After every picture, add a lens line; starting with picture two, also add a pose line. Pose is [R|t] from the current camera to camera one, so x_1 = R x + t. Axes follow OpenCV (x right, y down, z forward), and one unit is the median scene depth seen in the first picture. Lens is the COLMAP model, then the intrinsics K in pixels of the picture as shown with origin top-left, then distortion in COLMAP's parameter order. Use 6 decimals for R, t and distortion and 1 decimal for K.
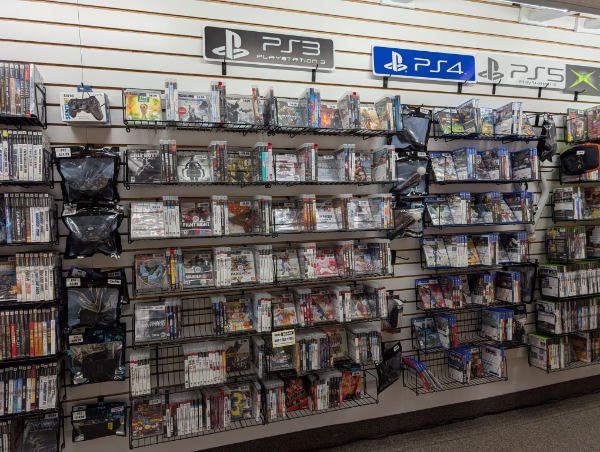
lens RADIAL K [[431.2, 0, 297.0], [0, 431.2, 228.5], [0, 0, 1]] dist [0.006297, -0.007241]
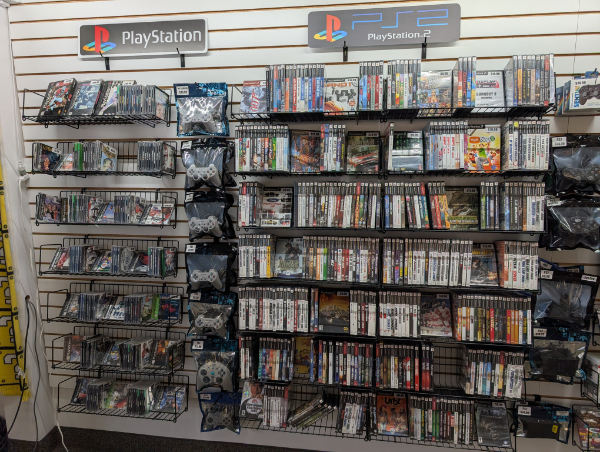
lens RADIAL K [[431.2, 0, 297.0], [0, 431.2, 228.5], [0, 0, 1]] dist [0.006297, -0.007241]
pose [[0.891358, 0.049097, -0.450633, -0.615513], [-0.058972, 0.998228, -0.007888, 0.064171], [0.449448, 0.033606, 0.892674, -0.143325]]
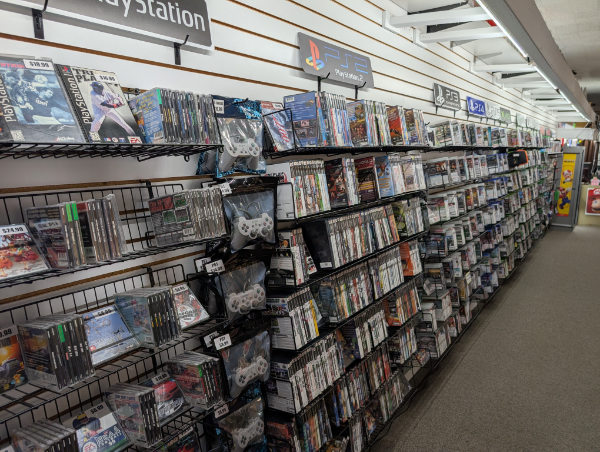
lens RADIAL K [[431.2, 0, 297.0], [0, 431.2, 228.5], [0, 0, 1]] dist [0.006297, -0.007241]
pose [[0.807785, -0.137899, 0.573120, -1.862096], [0.145499, 0.988813, 0.032846, -0.104011], [-0.571238, 0.056856, 0.818813, 0.079205]]
